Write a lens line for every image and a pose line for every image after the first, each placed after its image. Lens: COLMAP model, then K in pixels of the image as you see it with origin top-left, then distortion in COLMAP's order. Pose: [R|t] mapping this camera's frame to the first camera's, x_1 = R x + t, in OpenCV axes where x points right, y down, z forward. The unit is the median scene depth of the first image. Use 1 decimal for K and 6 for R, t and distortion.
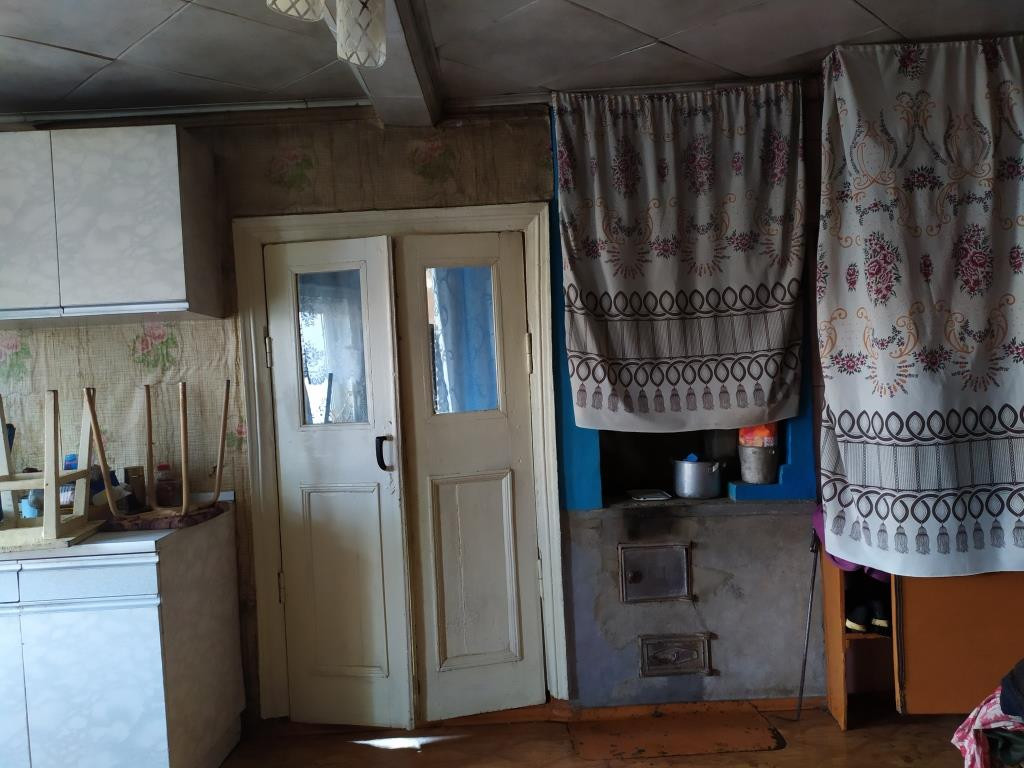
lens RADIAL K [[765.2, 0, 511.7], [0, 765.2, 380.3], [0, 0, 1]] dist [0.033830, -0.006708]
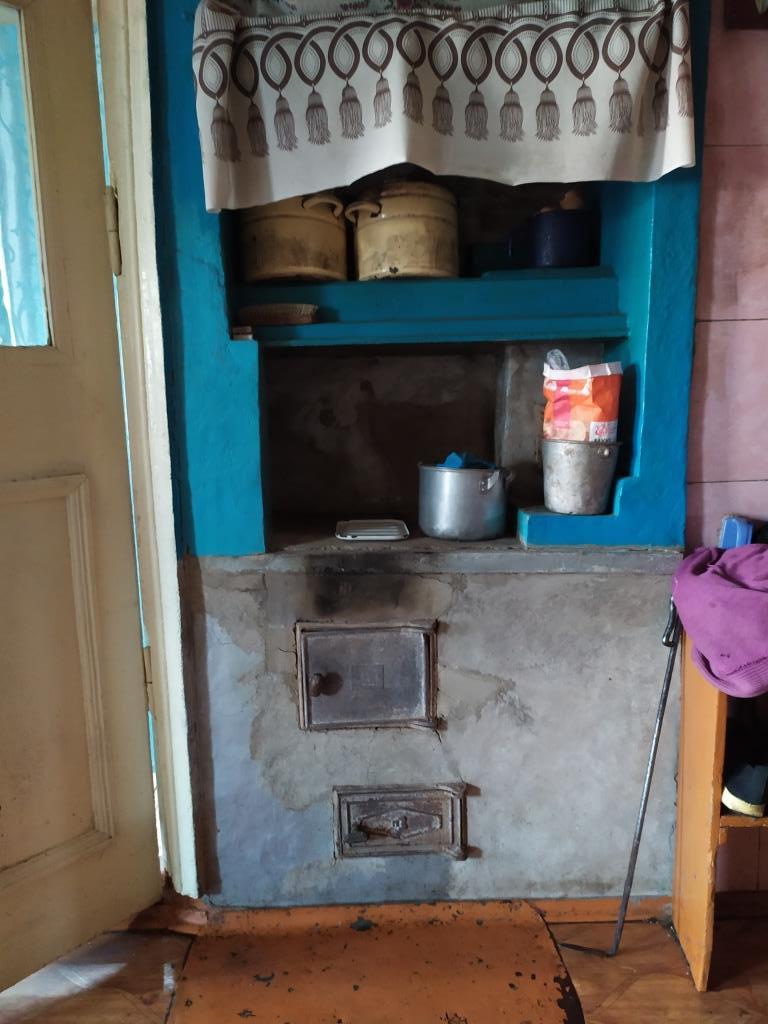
lens RADIAL K [[765.2, 0, 384.4], [0, 765.2, 517.3], [0, 0, 1]] dist [0.033830, -0.006708]
pose [[0.999664, 0.025838, 0.002241, 0.194835], [-0.025891, 0.989246, 0.143954, 0.067078], [0.001503, -0.143964, 0.989582, 0.495043]]
